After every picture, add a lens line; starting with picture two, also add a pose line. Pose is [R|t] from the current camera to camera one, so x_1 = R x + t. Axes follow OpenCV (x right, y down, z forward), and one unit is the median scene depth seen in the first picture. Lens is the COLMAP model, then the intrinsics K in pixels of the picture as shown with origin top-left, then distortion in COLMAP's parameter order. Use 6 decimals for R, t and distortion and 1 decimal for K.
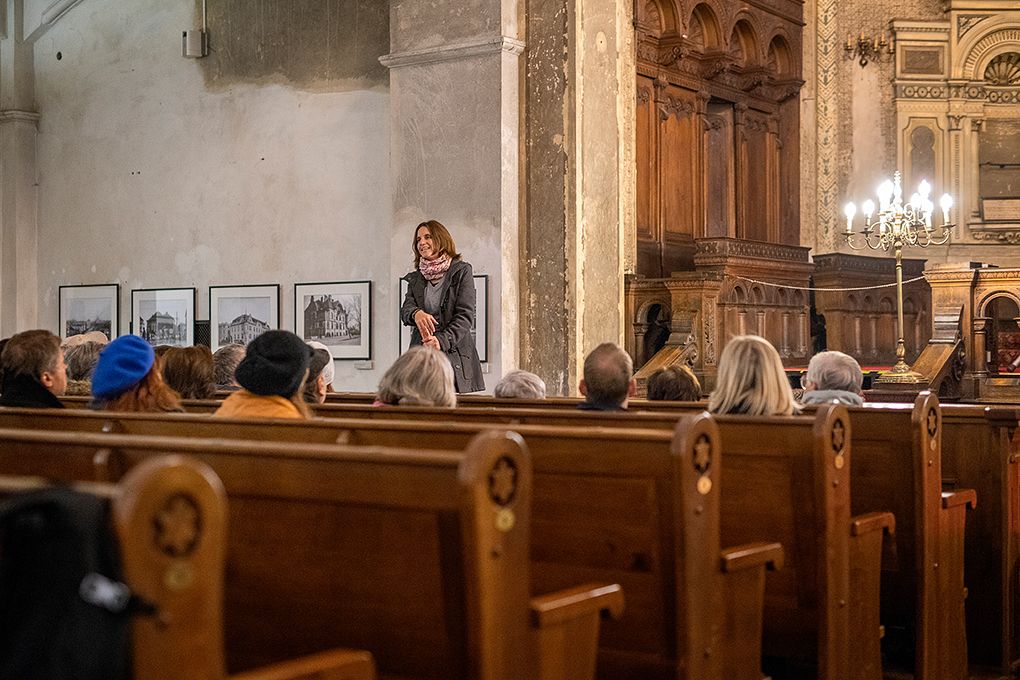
lens RADIAL K [[1540.6, 0, 510.0], [0, 1540.6, 340.0], [0, 0, 1]] dist [-0.009514, 0.075290]
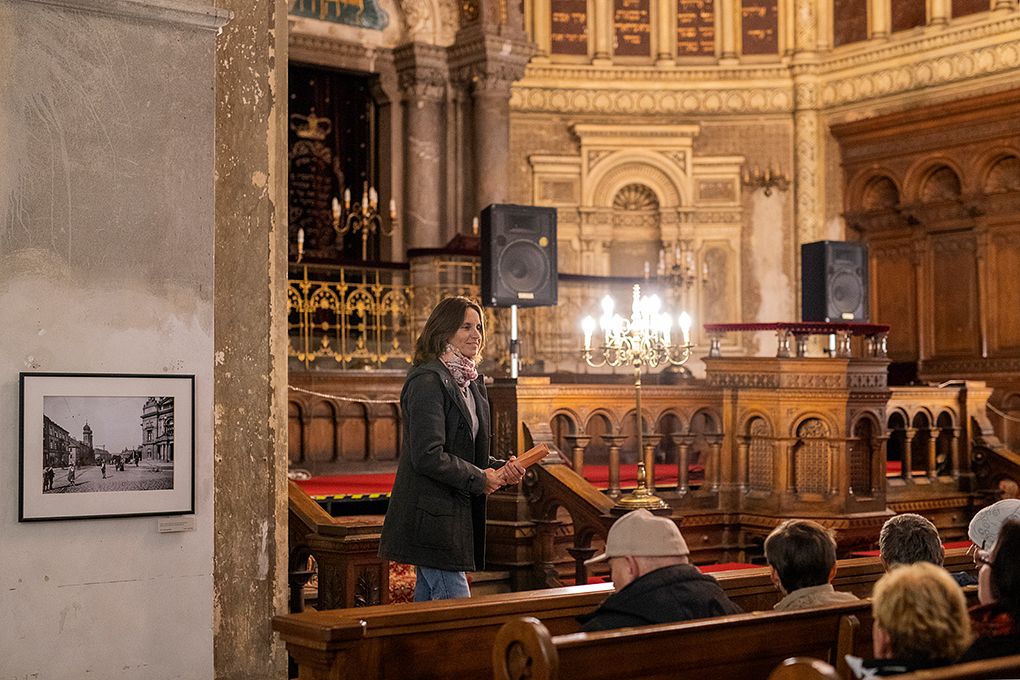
lens RADIAL K [[1540.6, 0, 510.0], [0, 1540.6, 340.0], [0, 0, 1]] dist [-0.009514, 0.075290]
pose [[0.269870, 0.046236, 0.961786, -0.585261], [0.003222, 0.998798, -0.048920, -0.025174], [-0.962891, 0.016301, 0.269397, 0.703604]]
